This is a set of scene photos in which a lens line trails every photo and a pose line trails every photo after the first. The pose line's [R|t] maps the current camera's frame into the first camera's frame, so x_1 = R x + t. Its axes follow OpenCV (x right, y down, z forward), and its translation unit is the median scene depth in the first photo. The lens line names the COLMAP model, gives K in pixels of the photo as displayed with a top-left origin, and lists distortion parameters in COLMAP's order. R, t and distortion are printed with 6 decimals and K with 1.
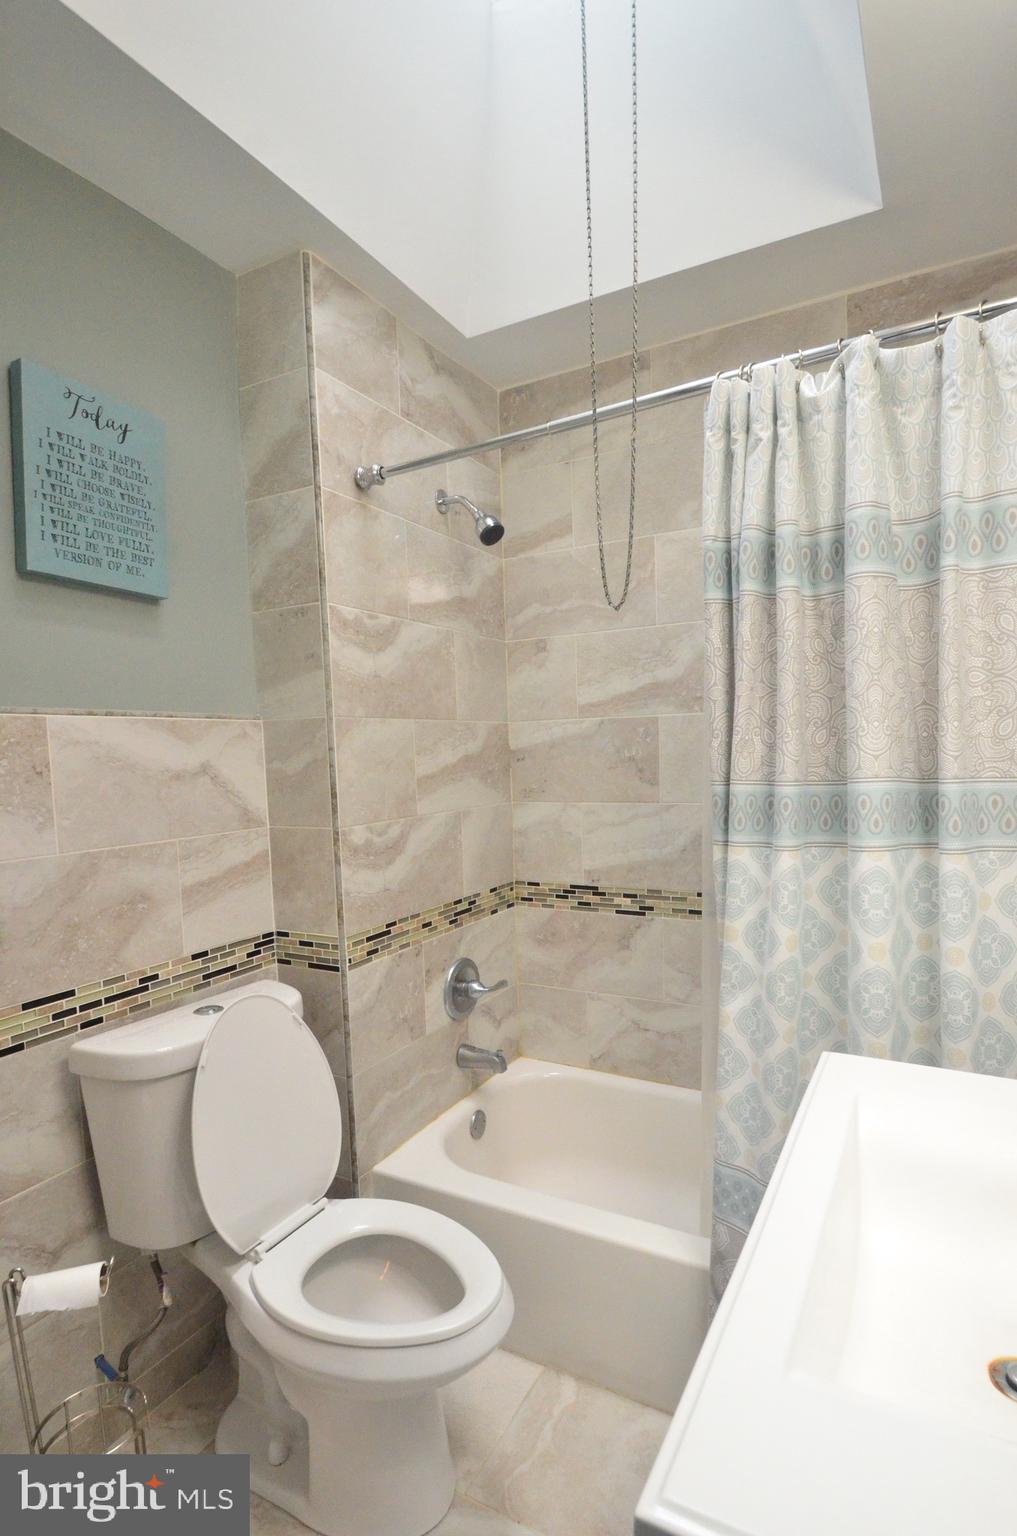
lens RADIAL K [[770.6, 0, 534.9], [0, 770.6, 791.5], [0, 0, 1]] dist [-0.006971, -0.012328]
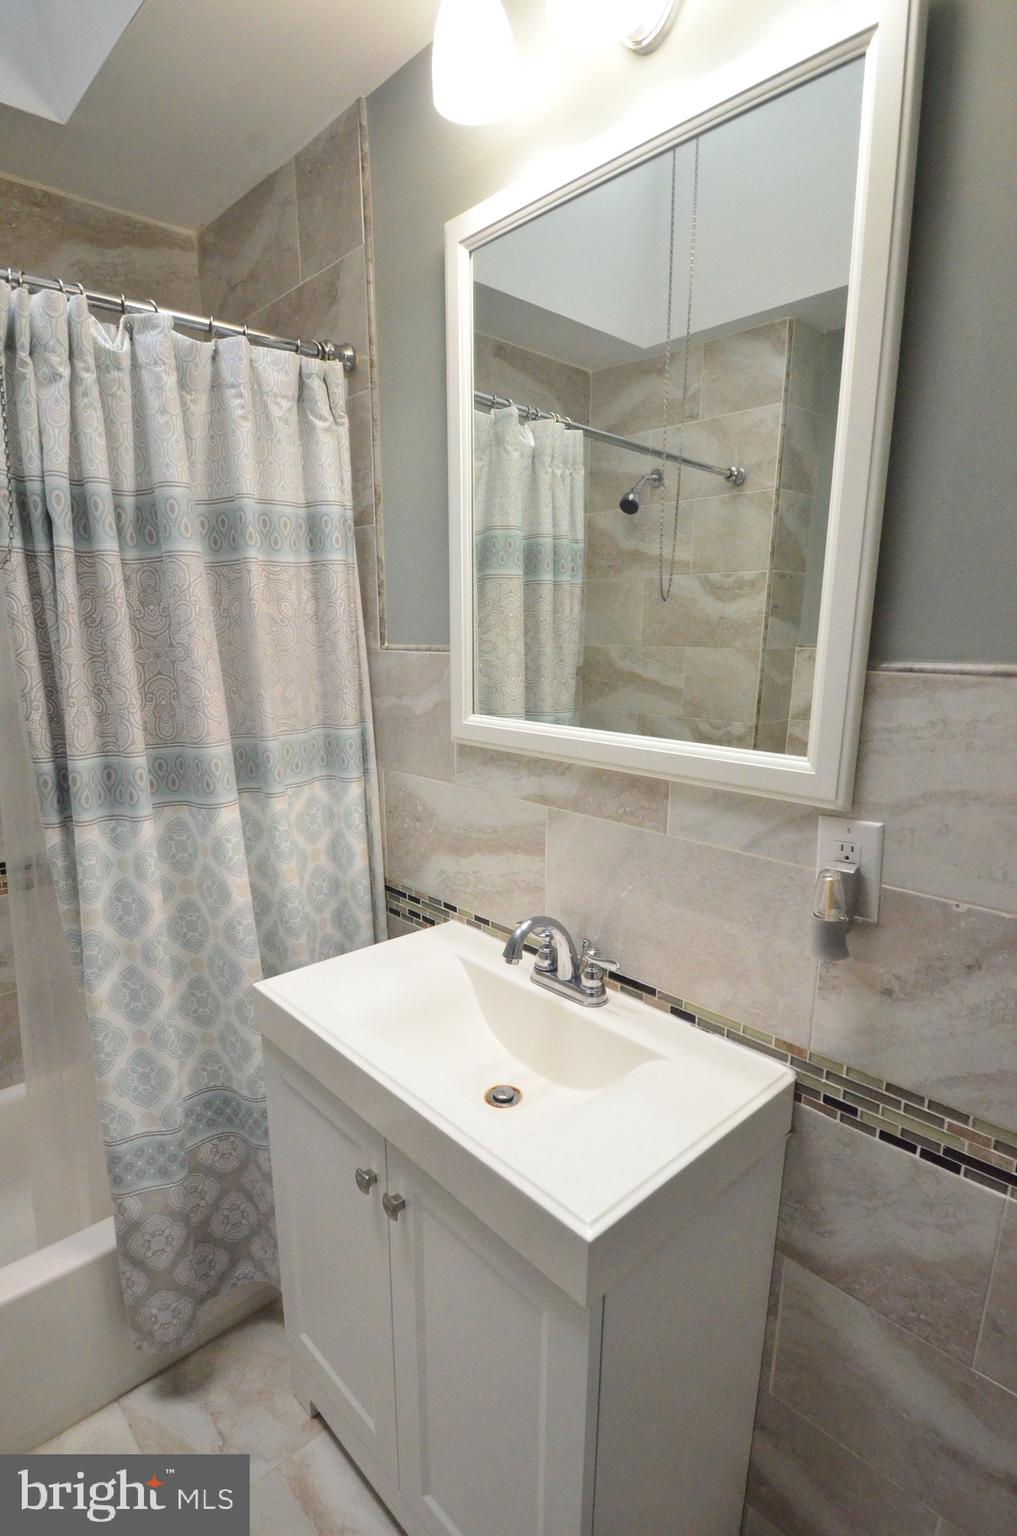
lens RADIAL K [[770.6, 0, 512.4], [0, 770.6, 778.3], [0, 0, 1]] dist [-0.006971, -0.012328]
pose [[0.314074, -0.154493, 0.936744, -0.452464], [0.040036, 0.987949, 0.149514, -0.107163], [-0.948554, -0.009455, 0.316474, 0.215115]]
